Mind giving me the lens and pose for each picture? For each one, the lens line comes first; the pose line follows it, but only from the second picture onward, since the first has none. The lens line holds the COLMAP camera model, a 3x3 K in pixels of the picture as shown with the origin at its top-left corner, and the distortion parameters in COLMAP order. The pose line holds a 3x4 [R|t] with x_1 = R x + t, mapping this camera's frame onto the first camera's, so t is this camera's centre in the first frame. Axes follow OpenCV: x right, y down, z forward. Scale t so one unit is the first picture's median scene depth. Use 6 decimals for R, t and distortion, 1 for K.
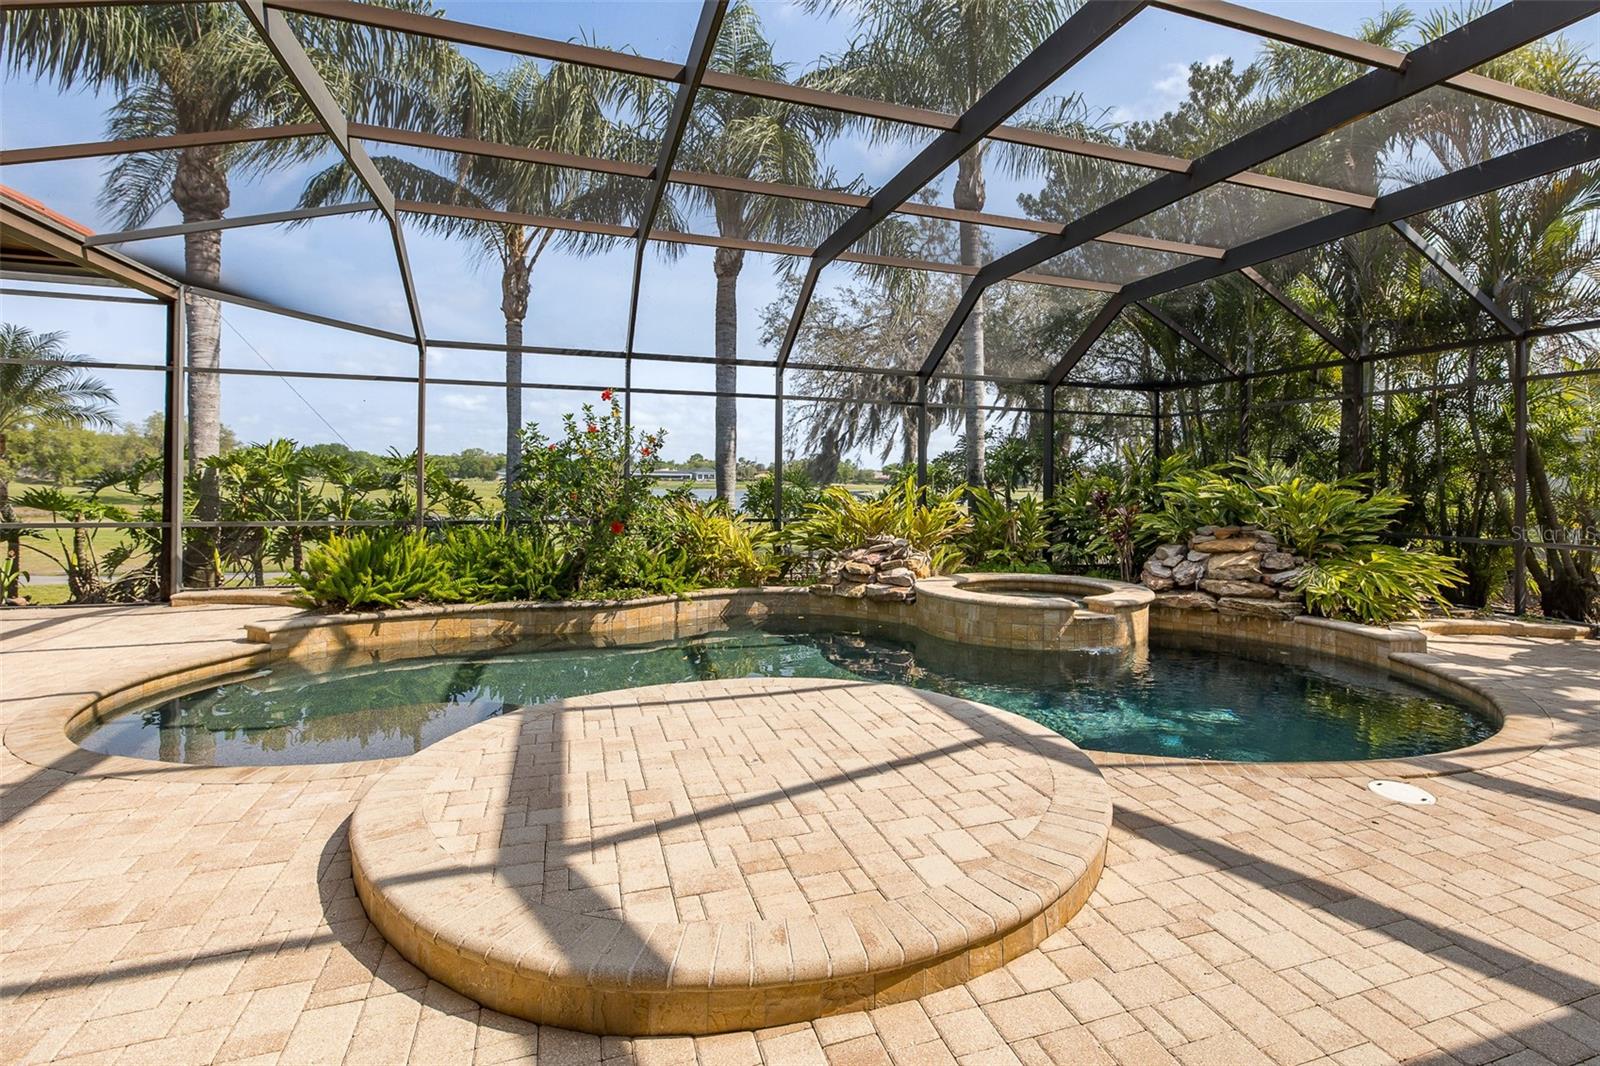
lens RADIAL K [[780.4, 0, 834.8], [0, 780.4, 478.3], [0, 0, 1]] dist [-0.005715, 0.000854]
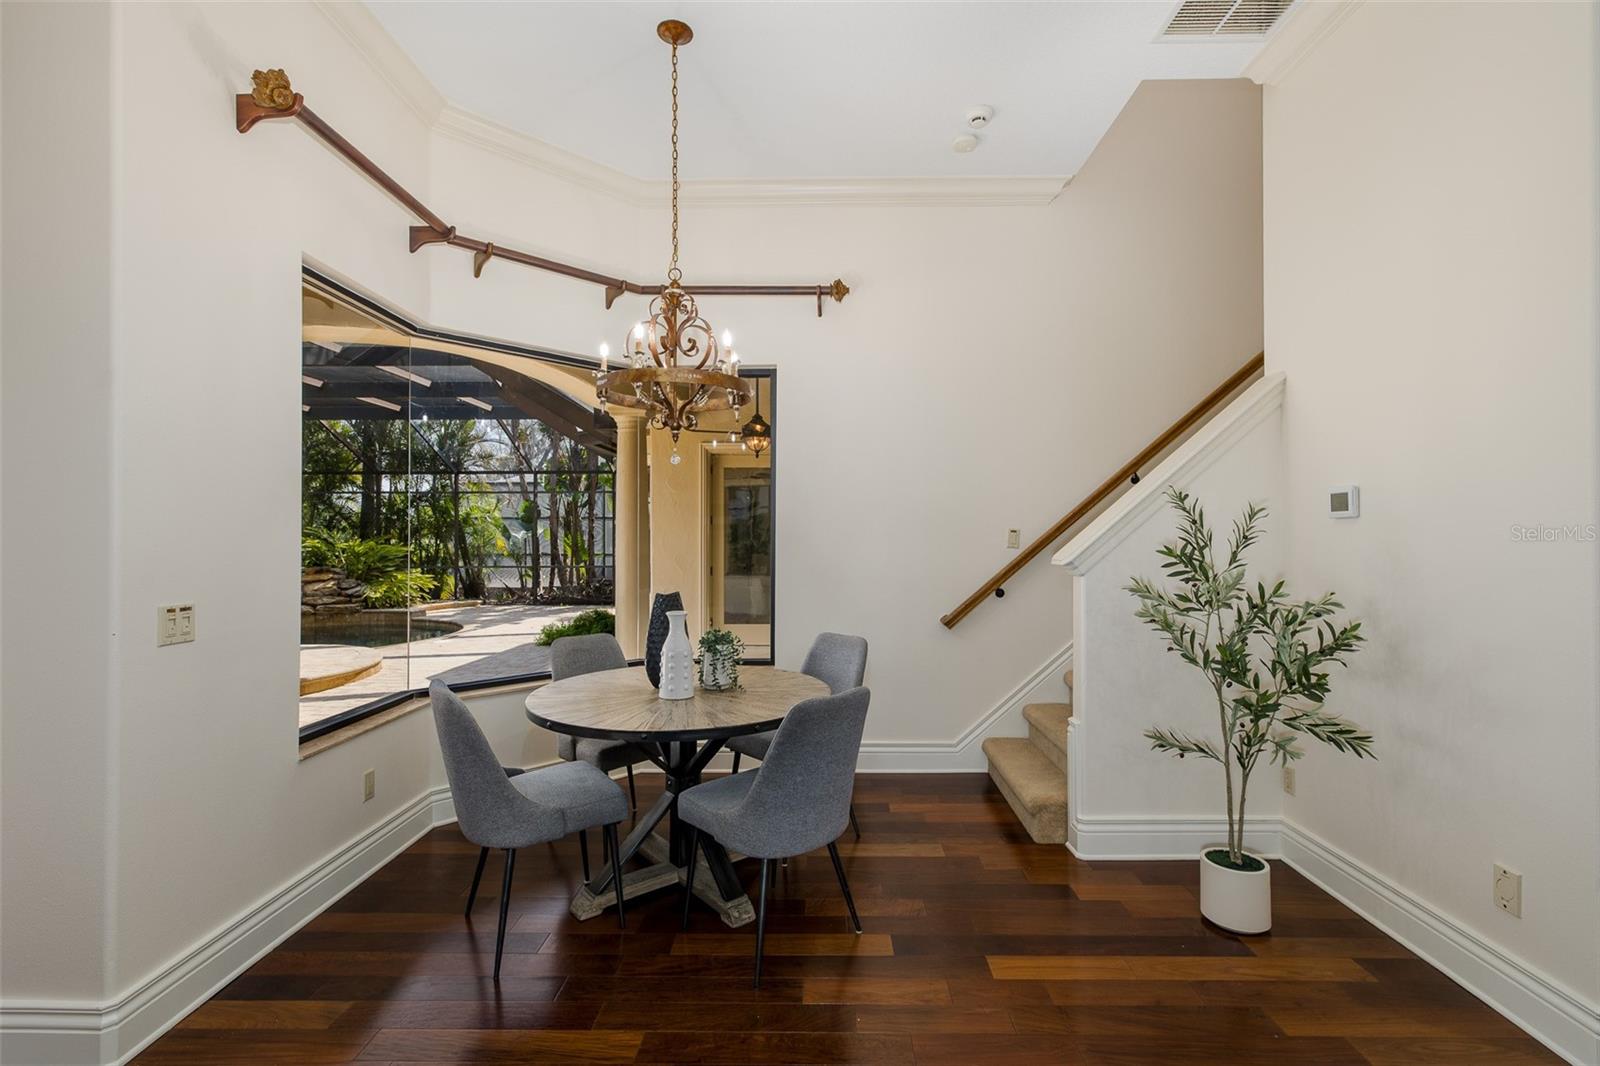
lens RADIAL K [[780.4, 0, 835.6], [0, 780.4, 535.4], [0, 0, 1]] dist [-0.005715, 0.000854]
pose [[0.343466, -0.005483, 0.939149, -0.749253], [0.007688, 0.999966, 0.003026, -0.003408], [-0.939134, 0.006181, 0.343497, -0.700113]]
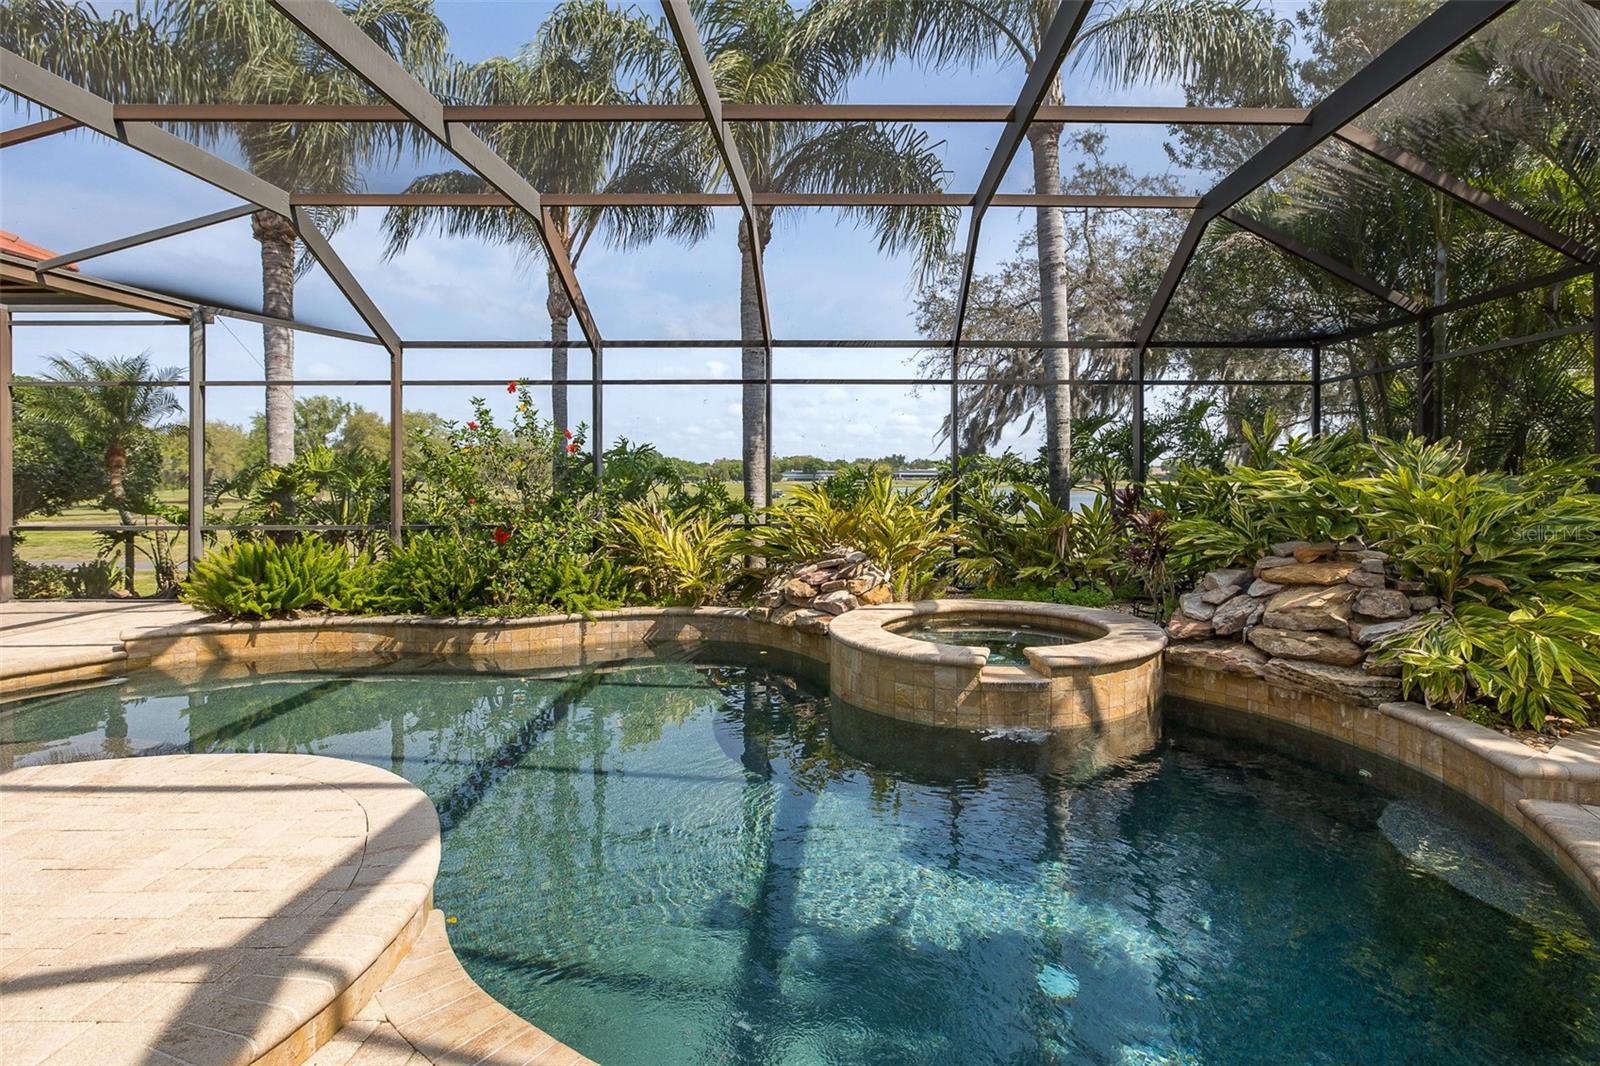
lens RADIAL K [[780.4, 0, 832.7], [0, 780.4, 480.5], [0, 0, 1]] dist [-0.005715, 0.000854]
pose [[0.944335, -0.012891, -0.328732, 0.367824], [0.014541, 0.999891, 0.002561, 0.003930], [0.328663, -0.007199, 0.944420, 0.295639]]
